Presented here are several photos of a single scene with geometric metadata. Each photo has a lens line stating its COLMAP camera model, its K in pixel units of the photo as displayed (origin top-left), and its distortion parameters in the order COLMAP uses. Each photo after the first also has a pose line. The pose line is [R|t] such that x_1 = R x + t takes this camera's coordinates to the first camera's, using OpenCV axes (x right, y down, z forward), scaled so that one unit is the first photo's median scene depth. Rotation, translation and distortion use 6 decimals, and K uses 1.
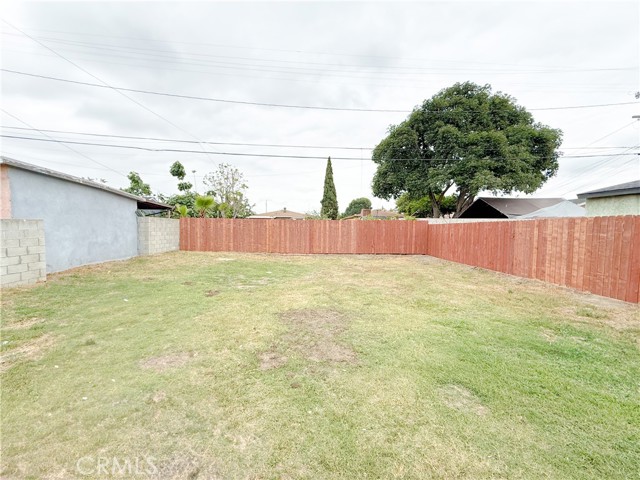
lens RADIAL K [[255.9, 0, 318.7], [0, 255.9, 240.2], [0, 0, 1]] dist [-0.001114, 0.000126]
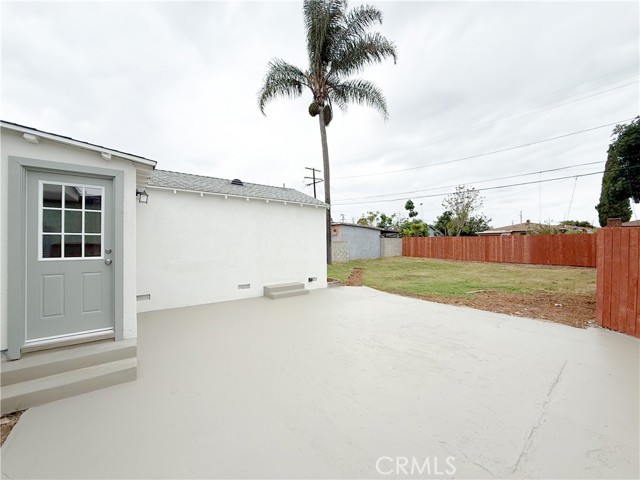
lens RADIAL K [[255.9, 0, 318.7], [0, 255.9, 240.2], [0, 0, 1]] dist [-0.001114, 0.000126]
pose [[0.591291, -0.021169, -0.806180, 0.641615], [-0.027900, 0.998520, -0.046683, 0.034539], [0.805976, 0.050096, 0.589825, -0.594029]]
